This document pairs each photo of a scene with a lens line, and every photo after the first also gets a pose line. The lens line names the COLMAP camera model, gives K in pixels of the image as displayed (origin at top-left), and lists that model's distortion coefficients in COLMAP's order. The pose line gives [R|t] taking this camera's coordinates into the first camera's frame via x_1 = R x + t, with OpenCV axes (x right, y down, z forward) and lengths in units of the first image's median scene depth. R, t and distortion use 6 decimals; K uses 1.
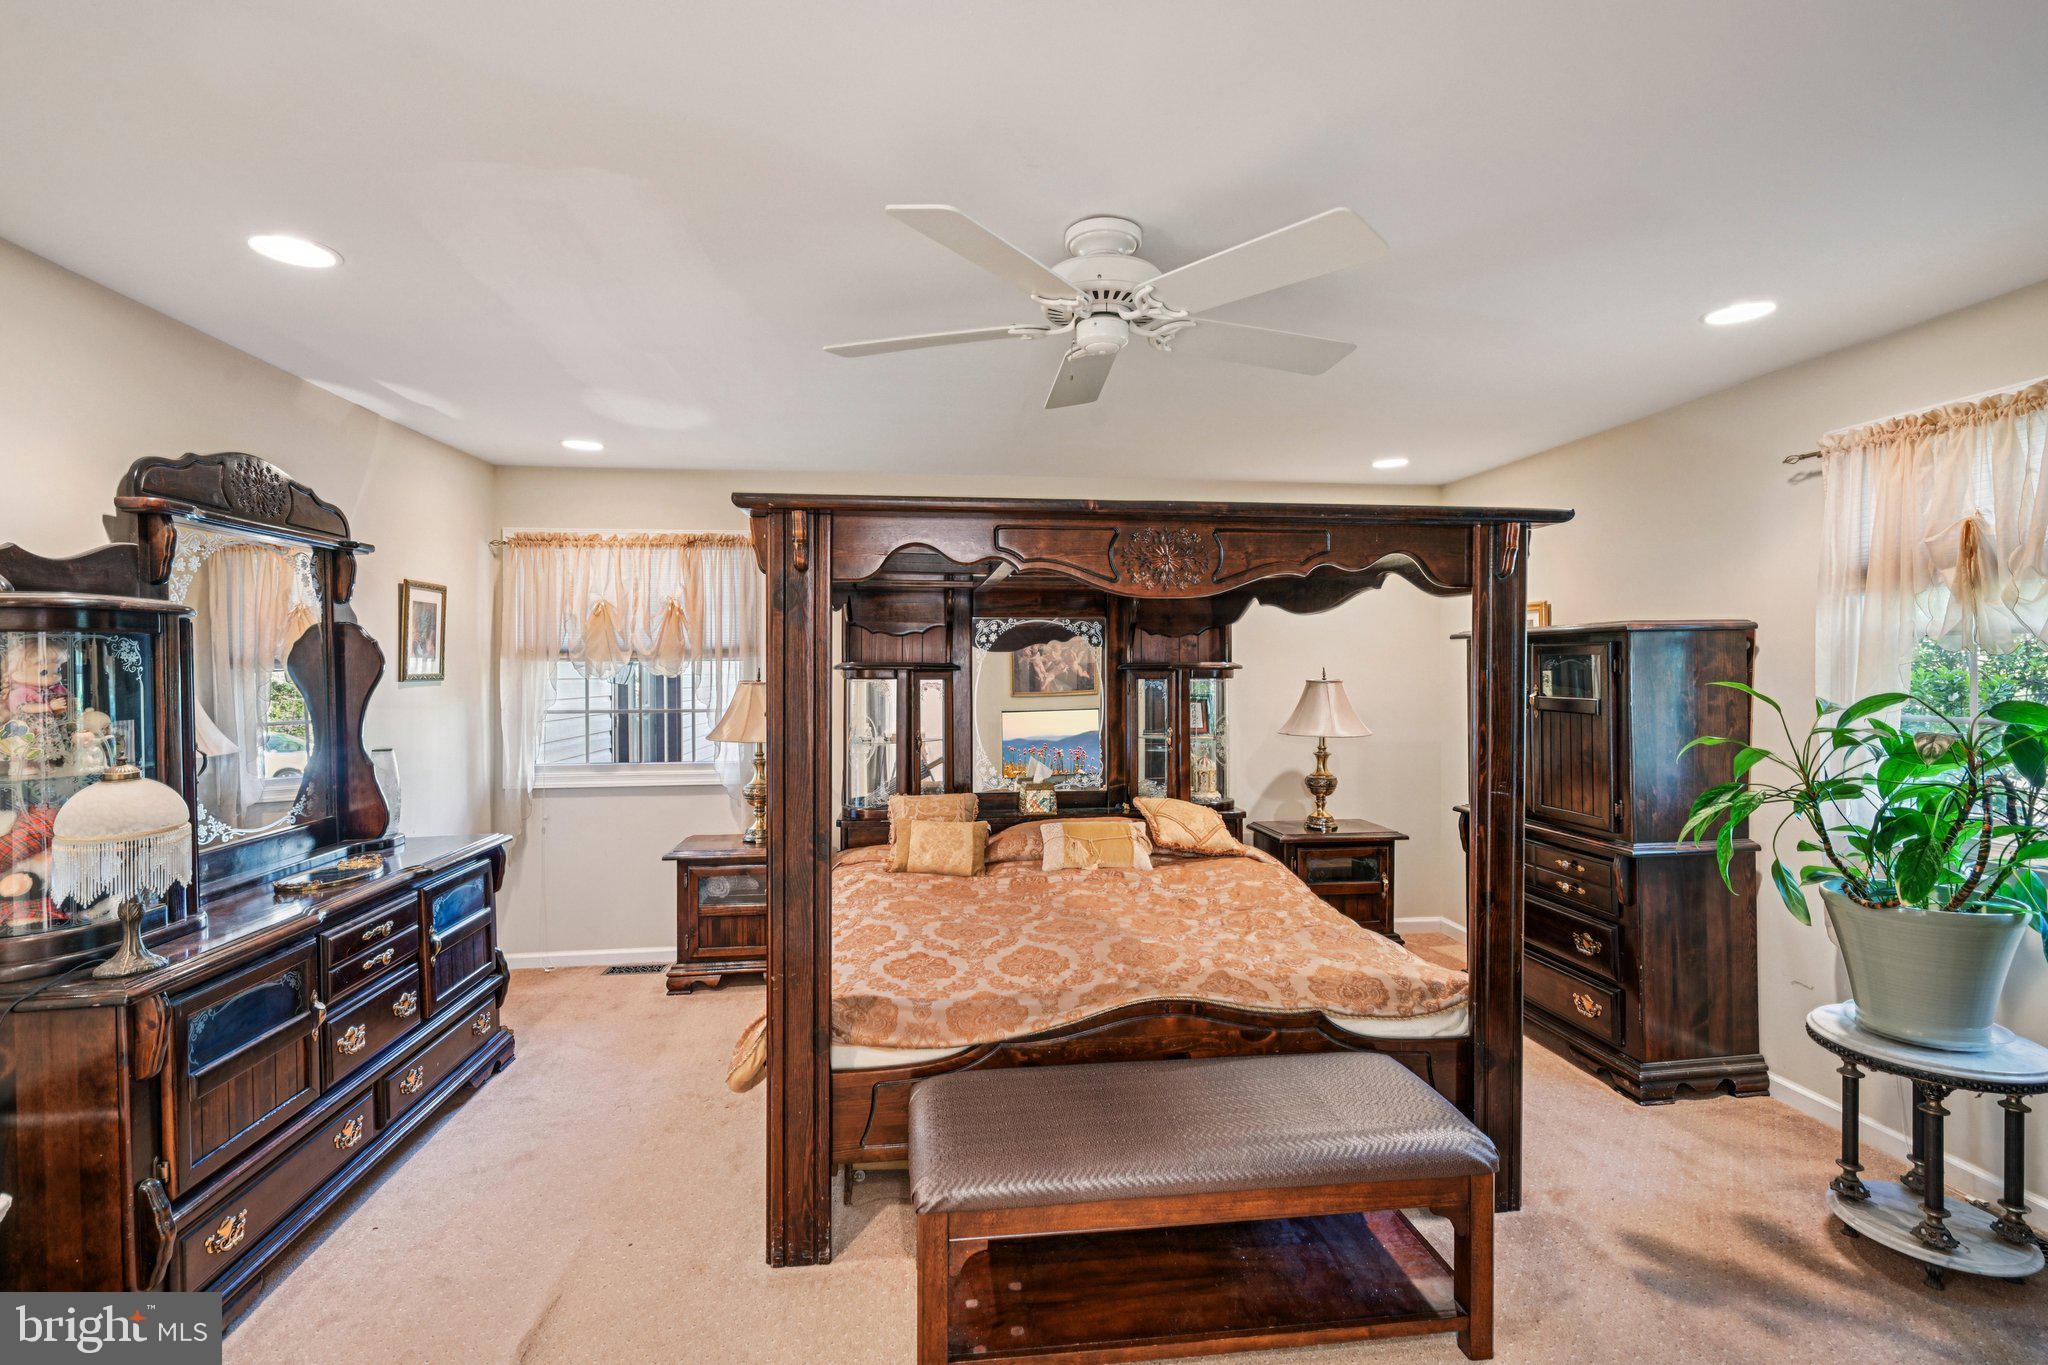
lens RADIAL K [[924.0, 0, 1029.6], [0, 924.0, 674.9], [0, 0, 1]] dist [-0.000224, 0.000933]
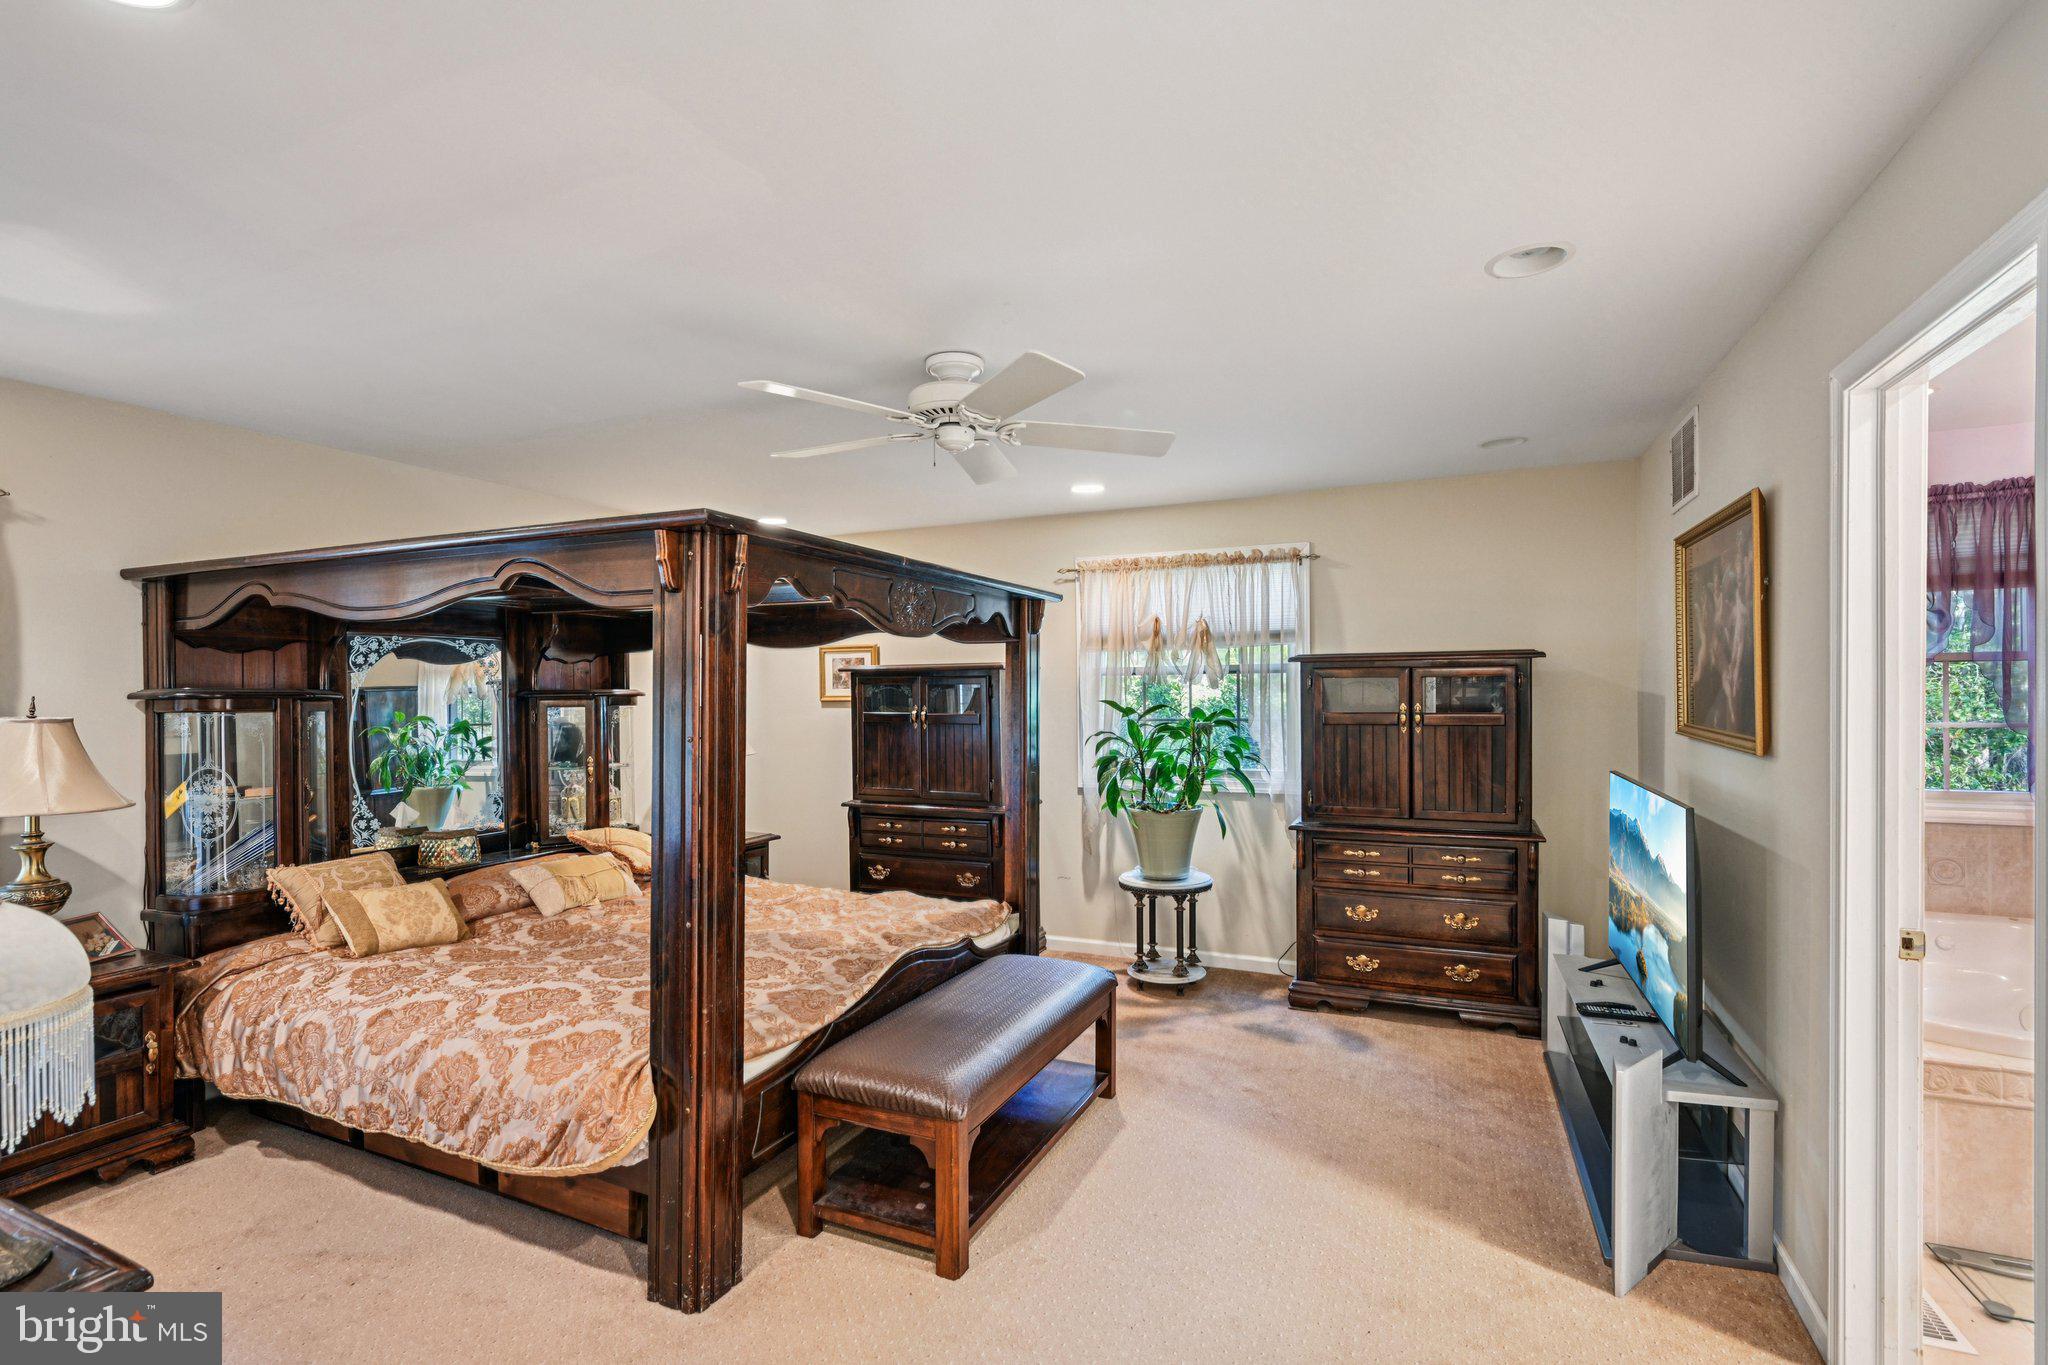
lens RADIAL K [[946.2, 0, 1021.0], [0, 946.2, 692.3], [0, 0, 1]] dist [-0.000783, 0.000307]
pose [[0.530787, -0.002013, 0.847503, -0.735612], [0.012532, 0.999906, -0.005473, 0.001084], [-0.847413, 0.013526, 0.530763, 0.142295]]
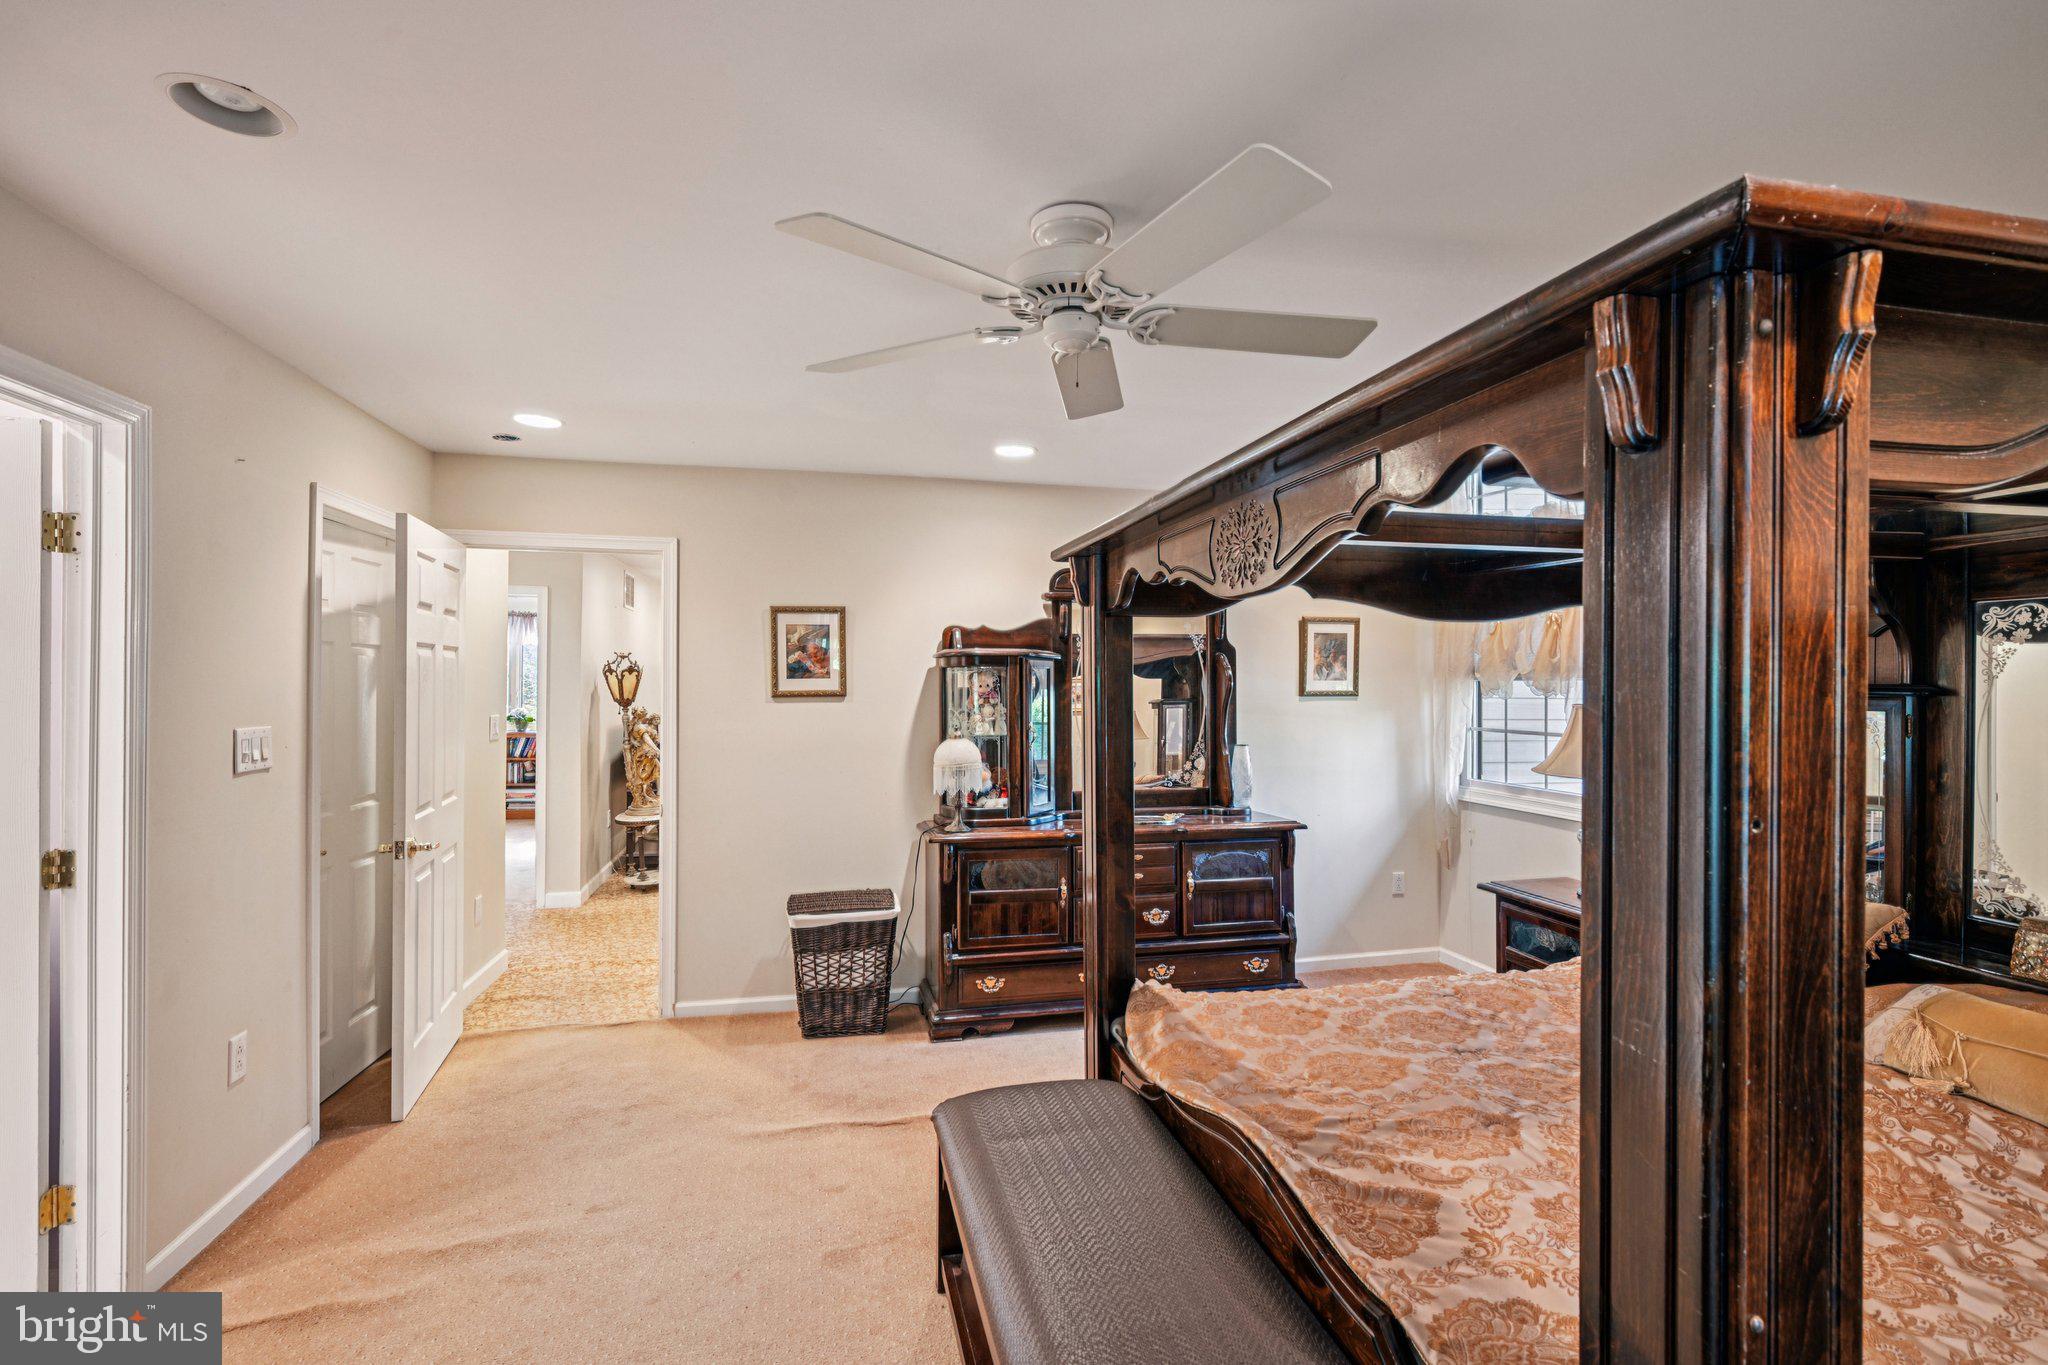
lens RADIAL K [[924.0, 0, 1029.6], [0, 924.0, 674.9], [0, 0, 1]] dist [-0.000224, 0.000933]
pose [[0.108073, -0.002477, -0.994140, 0.729343], [-0.011278, 0.999929, -0.003717, -0.016592], [0.994079, 0.011614, 0.108037, 0.615554]]
